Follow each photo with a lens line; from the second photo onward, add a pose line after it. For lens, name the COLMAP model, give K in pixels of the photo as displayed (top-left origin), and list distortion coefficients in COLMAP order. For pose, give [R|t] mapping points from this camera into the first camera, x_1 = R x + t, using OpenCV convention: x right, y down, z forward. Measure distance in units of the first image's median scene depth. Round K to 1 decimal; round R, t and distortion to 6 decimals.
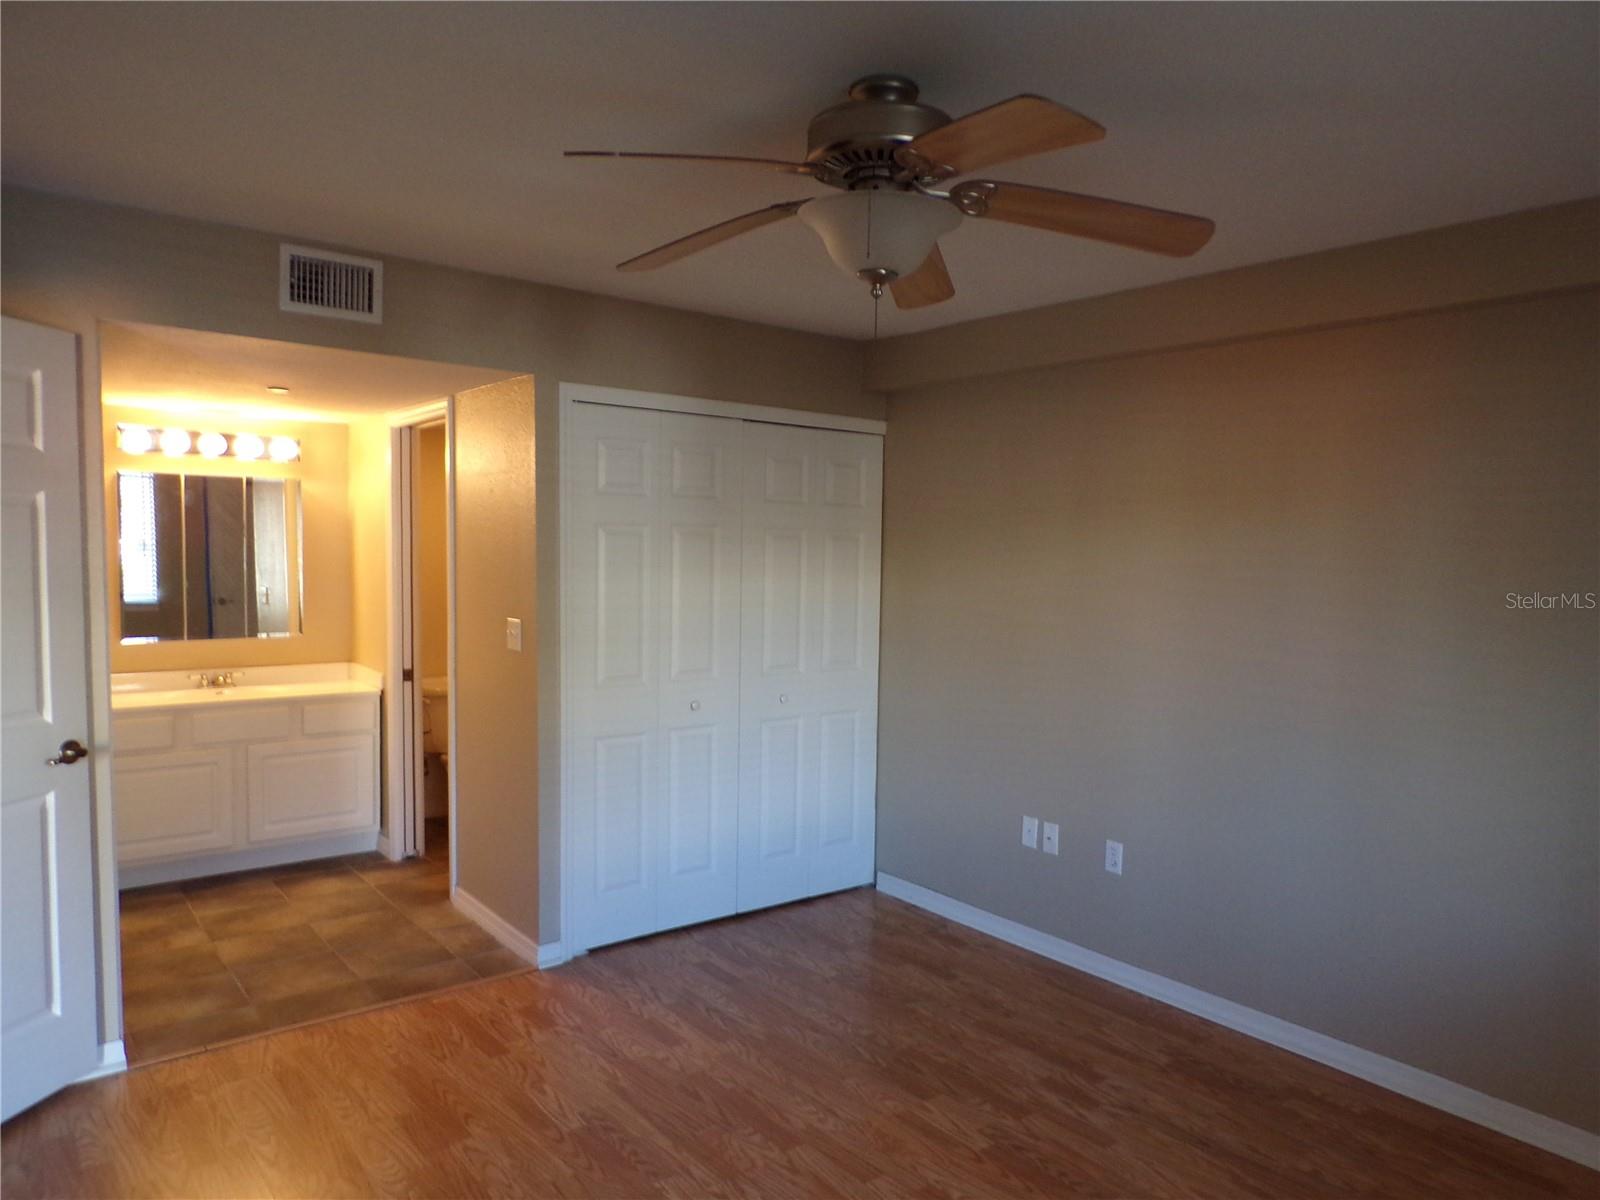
lens RADIAL K [[1089.1, 0, 802.8], [0, 1089.1, 607.9], [0, 0, 1]] dist [0.007483, 0.005232]
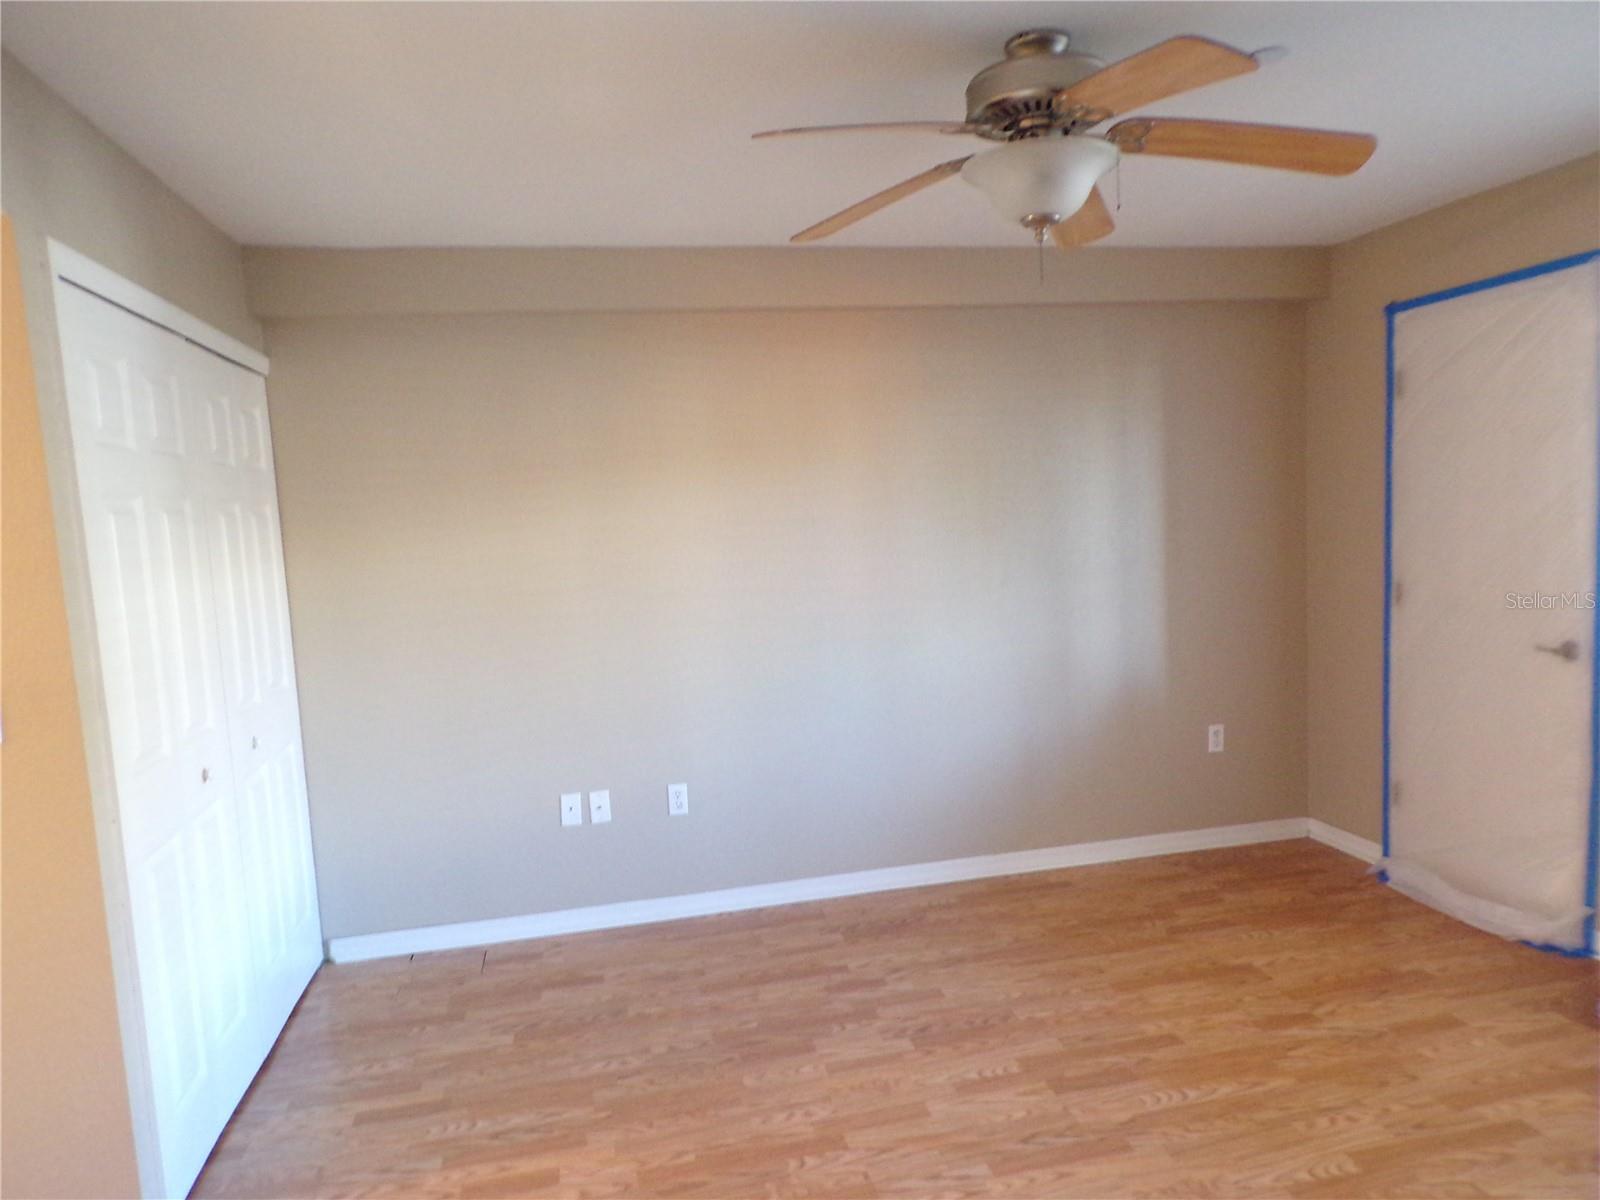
lens RADIAL K [[1089.1, 0, 804.6], [0, 1089.1, 608.1], [0, 0, 1]] dist [0.007483, 0.005232]
pose [[0.444537, -0.125925, 0.886865, -0.517552], [0.119340, 0.989569, 0.080690, -0.018036], [-0.887775, 0.069969, 0.454928, 0.386300]]
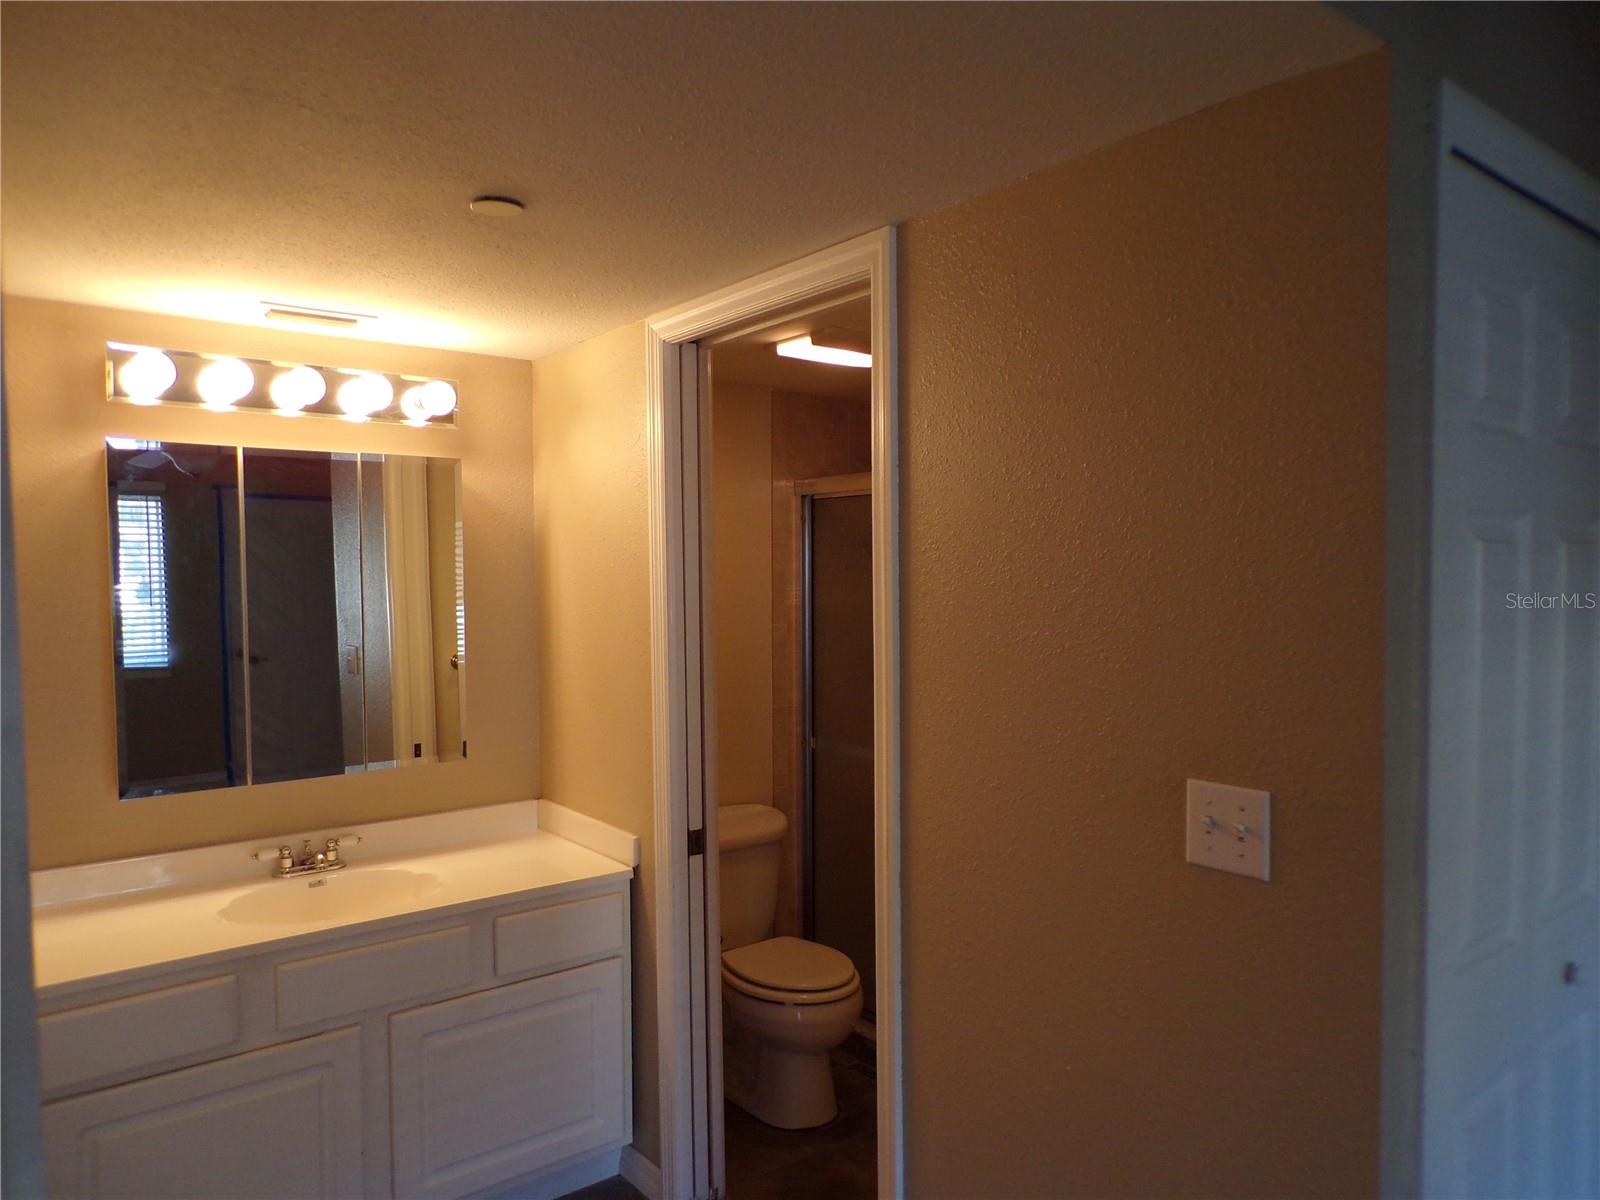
lens RADIAL K [[1089.1, 0, 795.5], [0, 1089.1, 614.5], [0, 0, 1]] dist [0.007483, 0.005232]
pose [[0.999815, -0.018956, -0.003333, -0.382731], [0.018886, 0.999625, -0.019829, -0.037722], [0.003707, 0.019762, 0.999798, 0.615263]]
